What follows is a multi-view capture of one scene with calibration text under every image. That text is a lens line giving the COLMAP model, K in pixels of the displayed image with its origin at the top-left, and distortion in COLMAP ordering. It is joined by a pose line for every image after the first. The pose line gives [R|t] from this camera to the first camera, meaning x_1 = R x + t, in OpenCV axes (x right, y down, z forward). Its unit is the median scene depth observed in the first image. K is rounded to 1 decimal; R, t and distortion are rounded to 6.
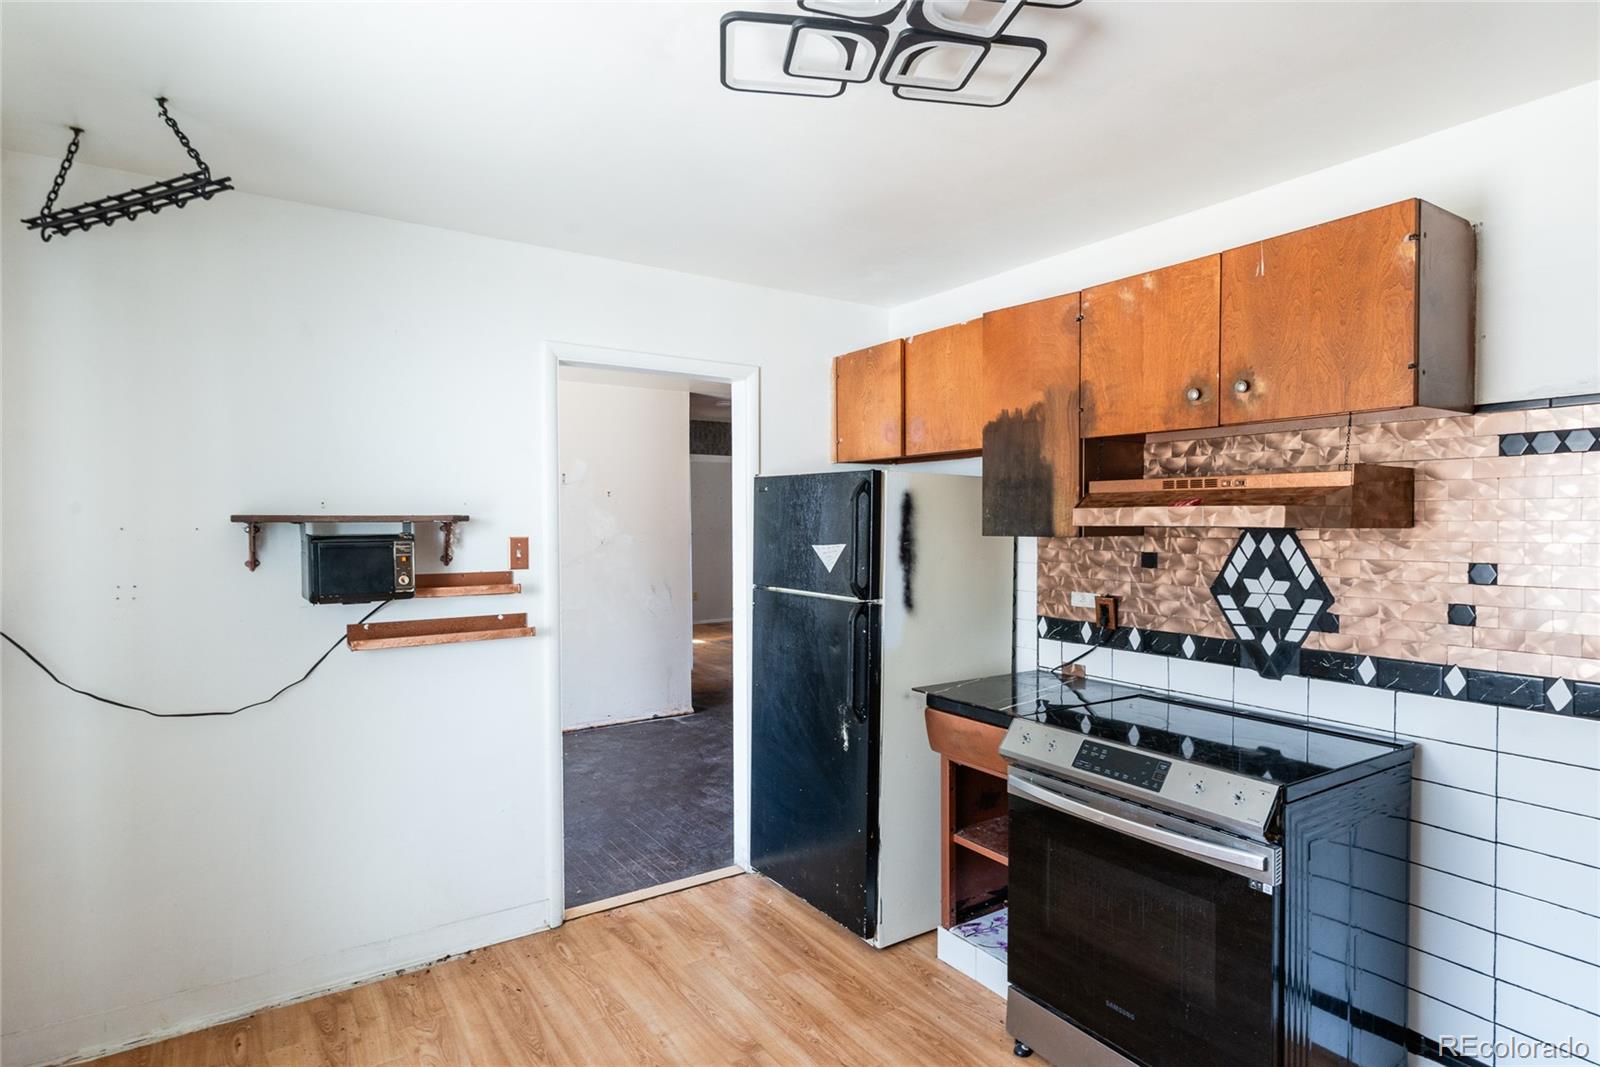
lens RADIAL K [[843.3, 0, 800.0], [0, 843.3, 533.5], [0, 0, 1]] dist [0.000367, 0.000076]
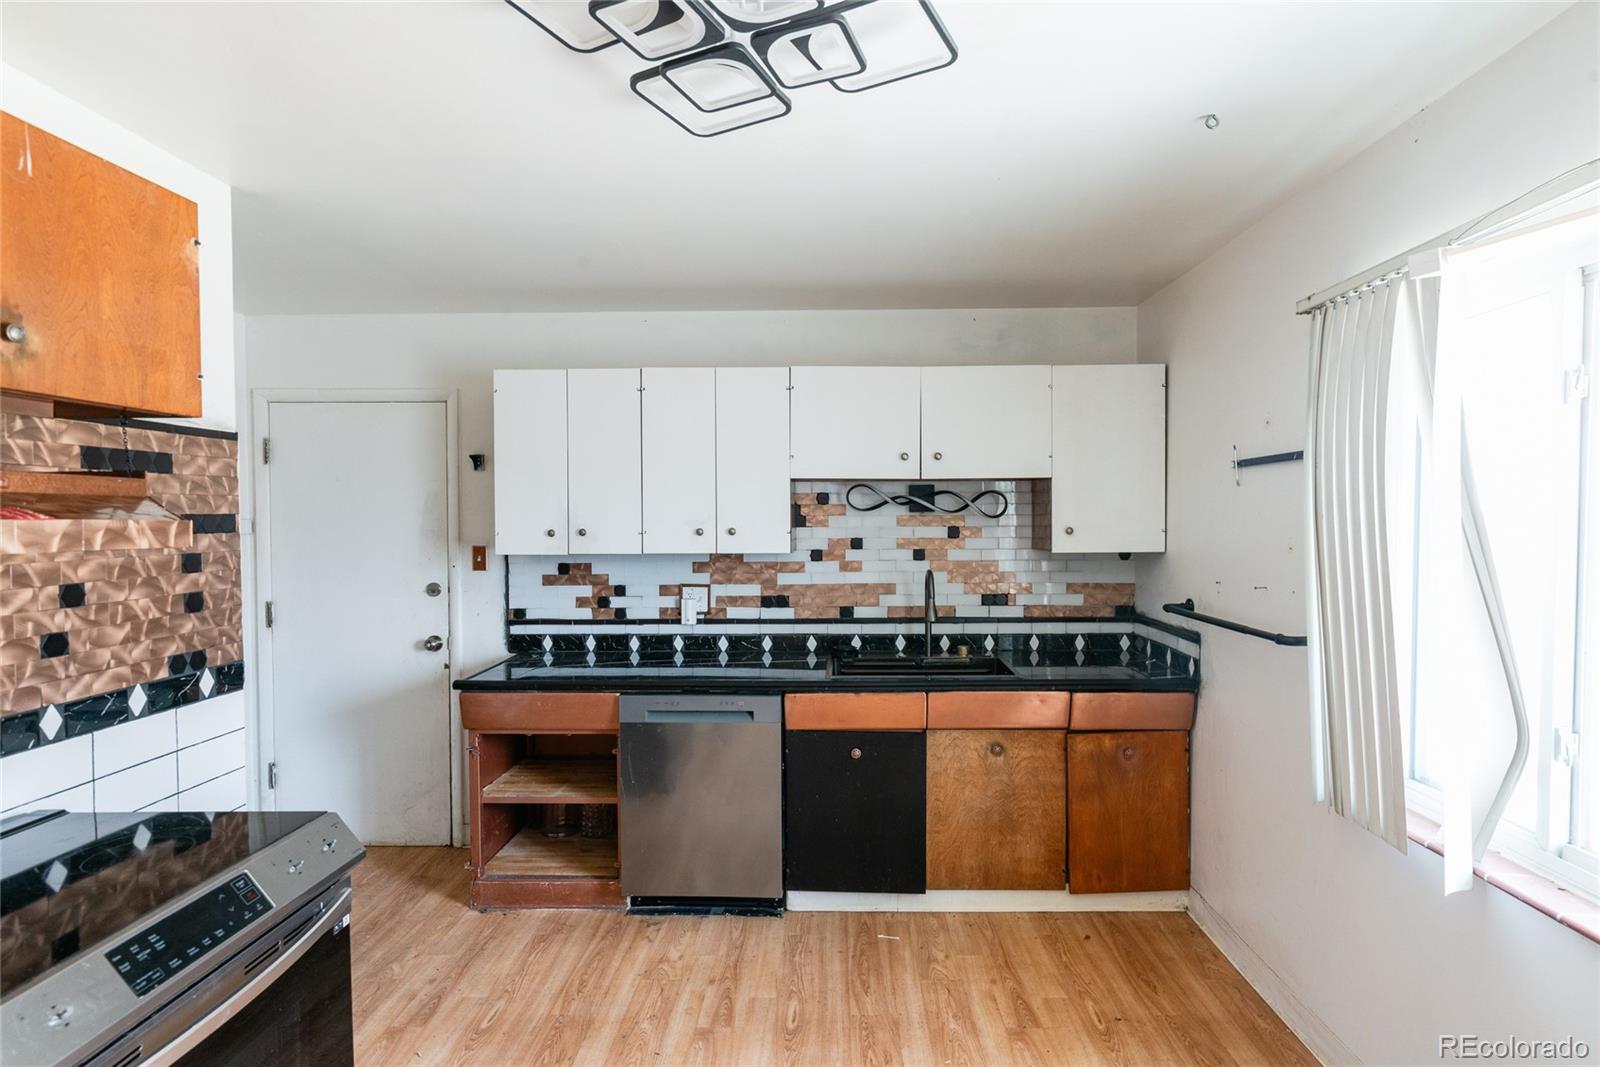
lens RADIAL K [[781.1, 0, 824.3], [0, 781.1, 536.3], [0, 0, 1]] dist [0.000984, 0.000297]
pose [[-0.821983, -0.006163, 0.569479, -0.283718], [0.017185, 0.999218, 0.035619, -0.026691], [-0.569253, 0.039064, -0.821234, 1.010385]]
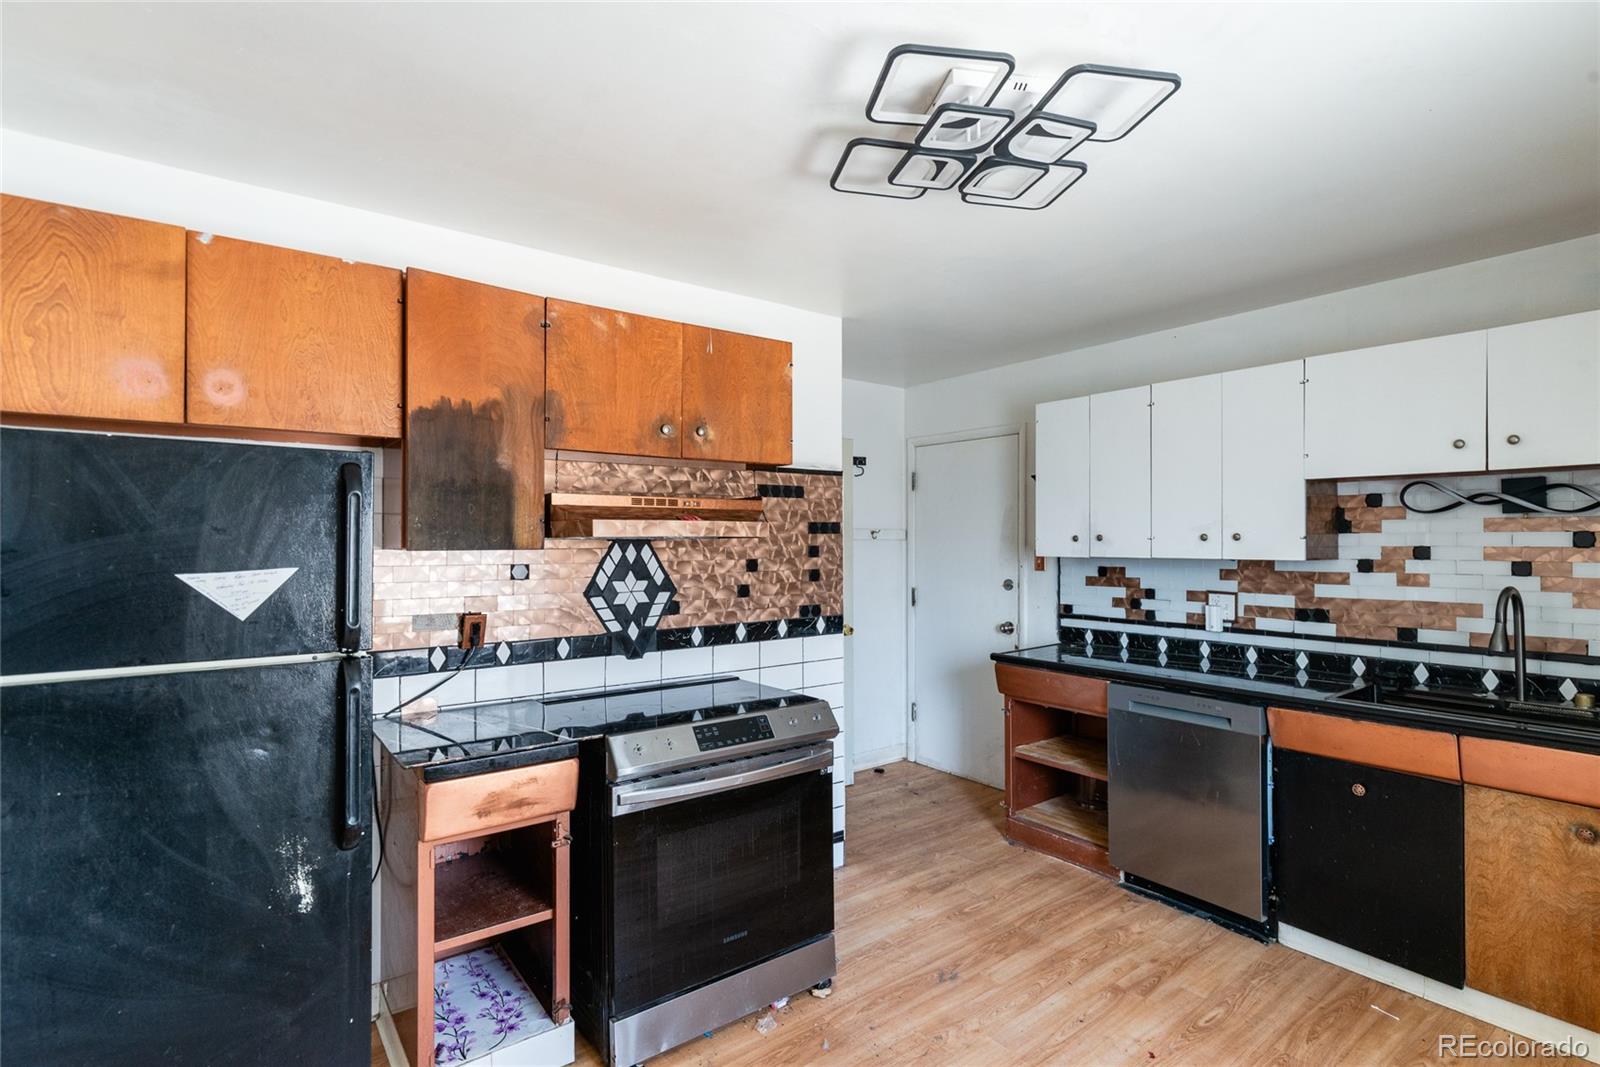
lens RADIAL K [[781.1, 0, 824.3], [0, 781.1, 536.3], [0, 0, 1]] dist [0.000984, 0.000297]
pose [[-0.075088, 0.008306, 0.997142, -0.631097], [0.020570, 0.999765, -0.006779, 0.002439], [-0.996965, 0.020002, -0.075241, 0.798622]]
